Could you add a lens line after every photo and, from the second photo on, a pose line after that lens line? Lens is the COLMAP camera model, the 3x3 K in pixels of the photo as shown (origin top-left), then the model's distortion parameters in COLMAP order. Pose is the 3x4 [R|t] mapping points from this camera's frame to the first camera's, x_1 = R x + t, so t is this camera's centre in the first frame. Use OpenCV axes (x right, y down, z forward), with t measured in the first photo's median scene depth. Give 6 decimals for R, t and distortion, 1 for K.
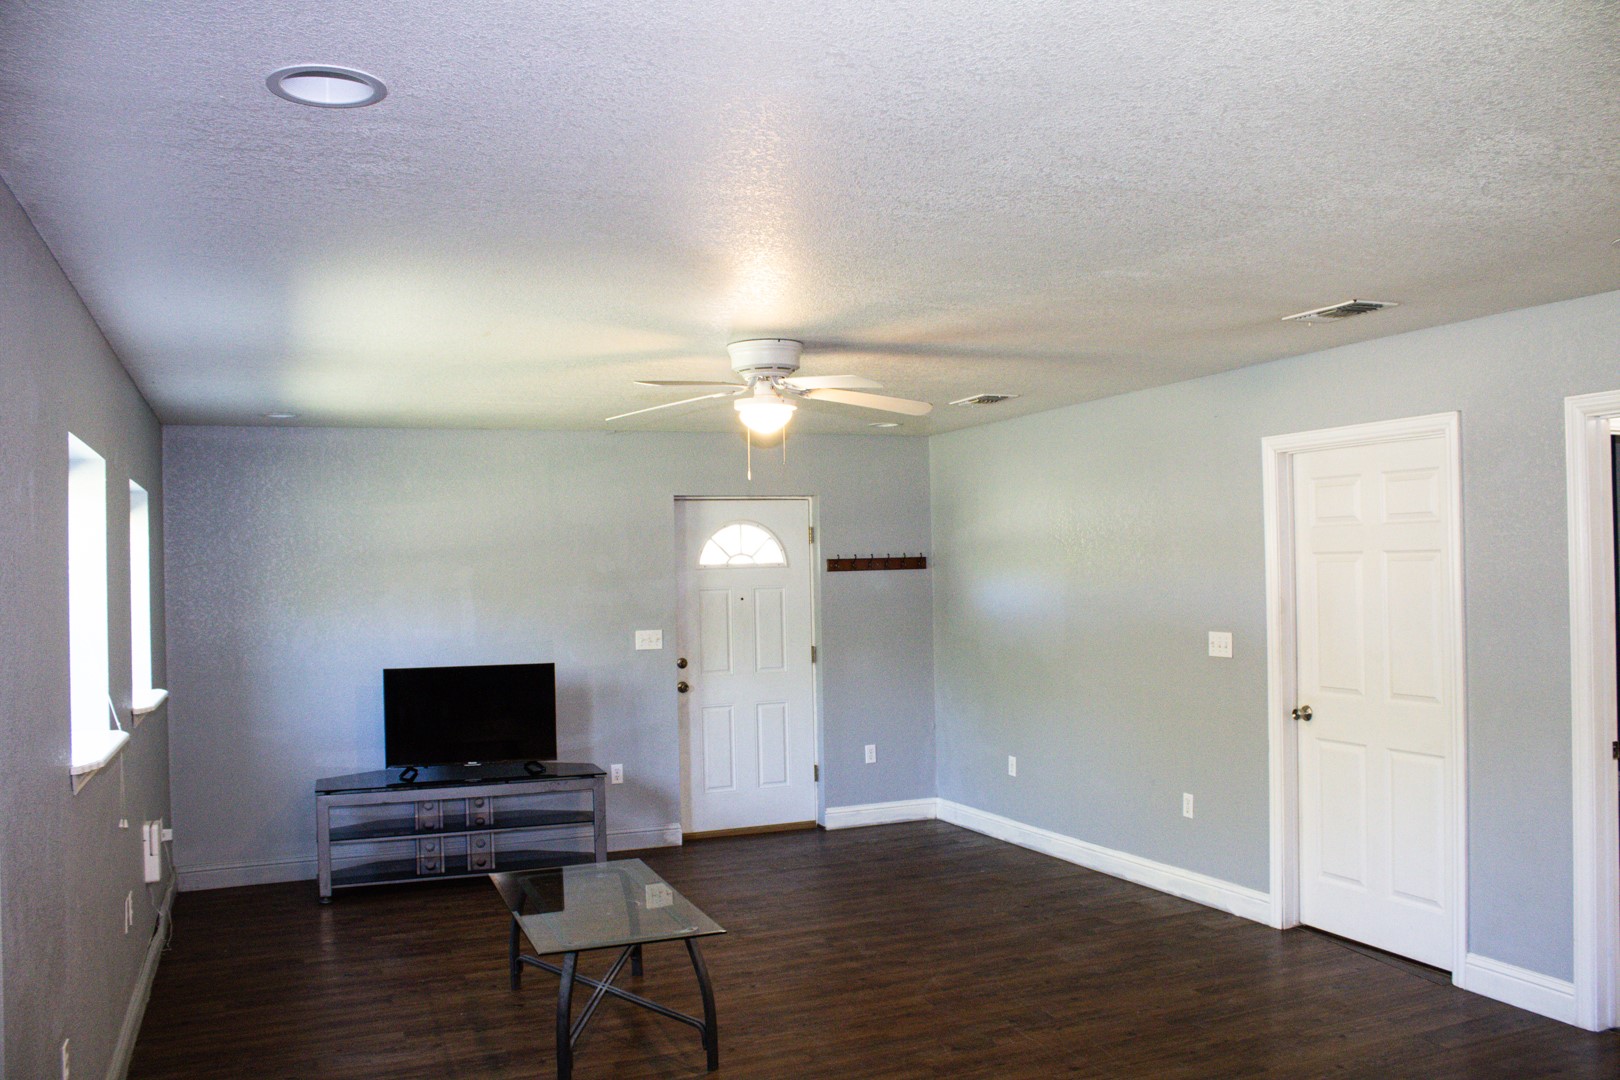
lens RADIAL K [[1375.9, 0, 810.0], [0, 1375.9, 540.0], [0, 0, 1]] dist [-0.090360, 0.005091]
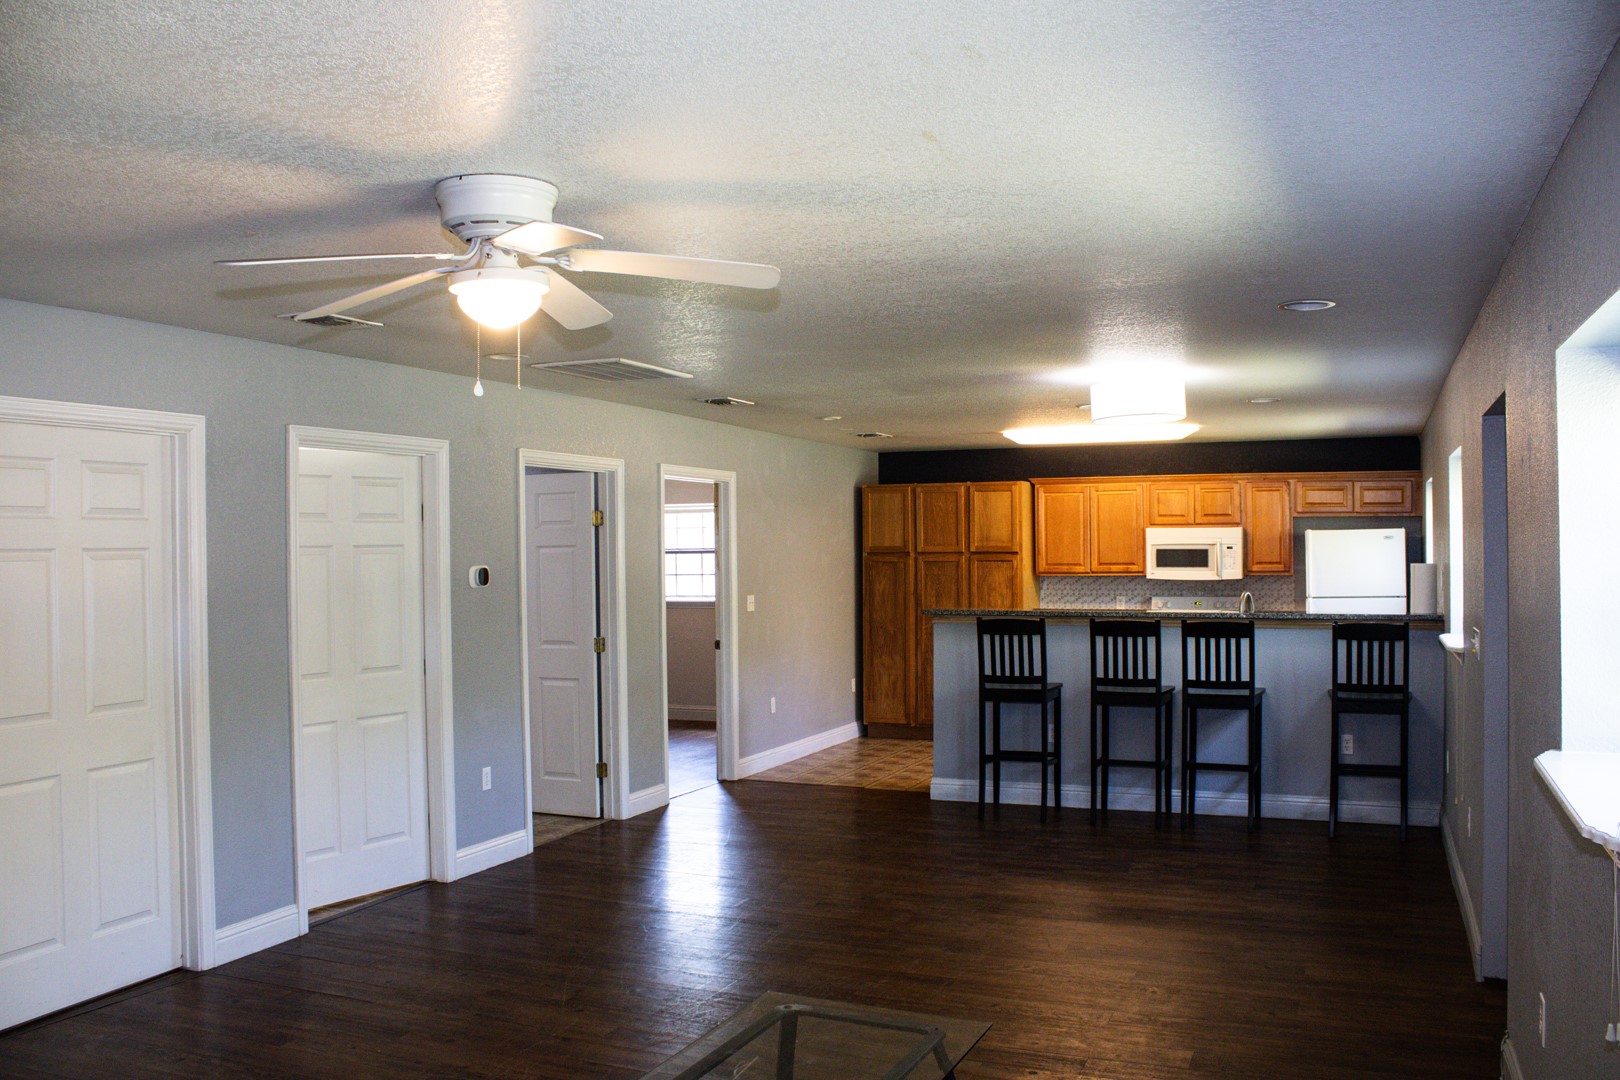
lens RADIAL K [[1375.9, 0, 810.0], [0, 1375.9, 540.0], [0, 0, 1]] dist [-0.090360, 0.005091]
pose [[-0.715504, 0.035557, 0.697704, -0.590263], [0.023840, 0.999365, -0.026483, 0.040828], [-0.698202, -0.002315, -0.715897, 1.428907]]
